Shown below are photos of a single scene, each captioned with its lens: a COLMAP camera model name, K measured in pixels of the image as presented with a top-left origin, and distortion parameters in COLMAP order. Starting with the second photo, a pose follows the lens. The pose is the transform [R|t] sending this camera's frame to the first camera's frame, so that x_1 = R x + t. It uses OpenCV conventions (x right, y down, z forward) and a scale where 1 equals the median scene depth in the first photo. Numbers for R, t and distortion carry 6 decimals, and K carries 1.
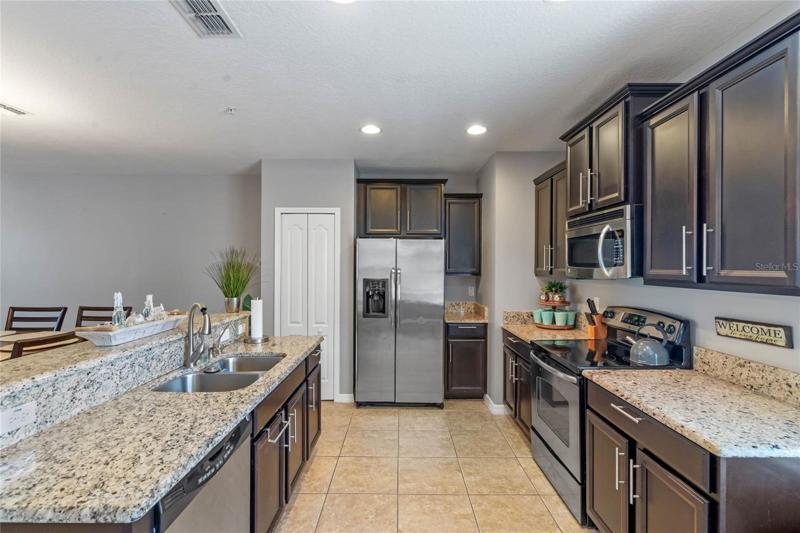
lens RADIAL K [[368.4, 0, 399.0], [0, 368.4, 268.2], [0, 0, 1]] dist [-0.006053, 0.000588]
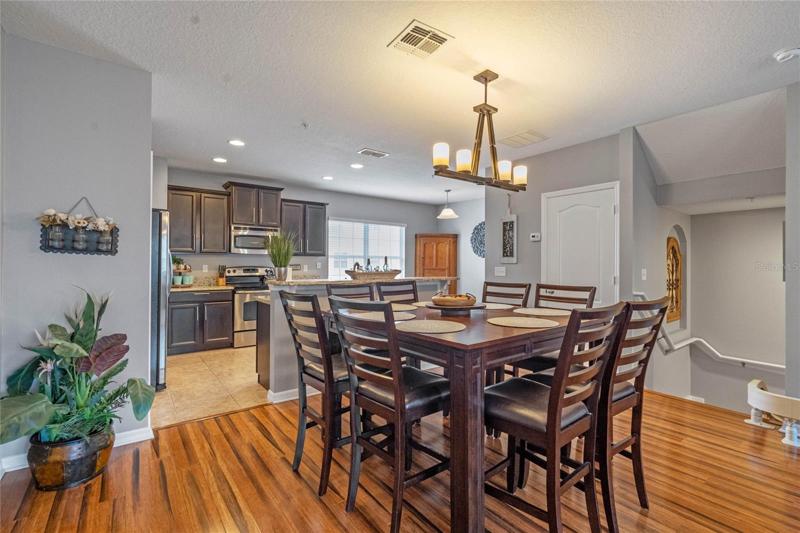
lens RADIAL K [[368.4, 0, 399.5], [0, 368.4, 262.8], [0, 0, 1]] dist [-0.006053, 0.000588]
pose [[-0.605543, -0.012810, 0.795710, -2.097611], [-0.008876, 0.999917, 0.009342, 0.060576], [-0.795763, -0.001406, -0.605606, 1.857692]]
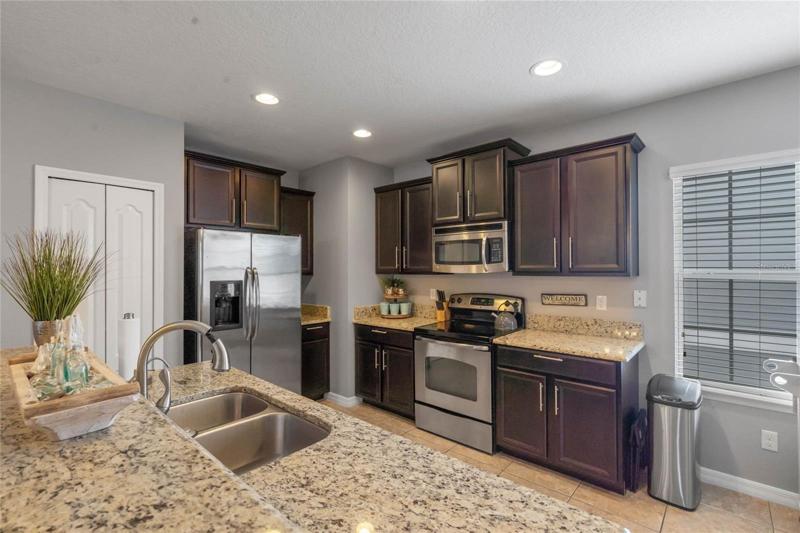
lens RADIAL K [[368.4, 0, 398.7], [0, 368.4, 267.7], [0, 0, 1]] dist [-0.006053, 0.000588]
pose [[0.664329, -0.005441, 0.747421, -0.691866], [0.011622, 0.999928, -0.003051, 0.011649], [-0.747350, 0.010714, 0.664344, 0.326405]]
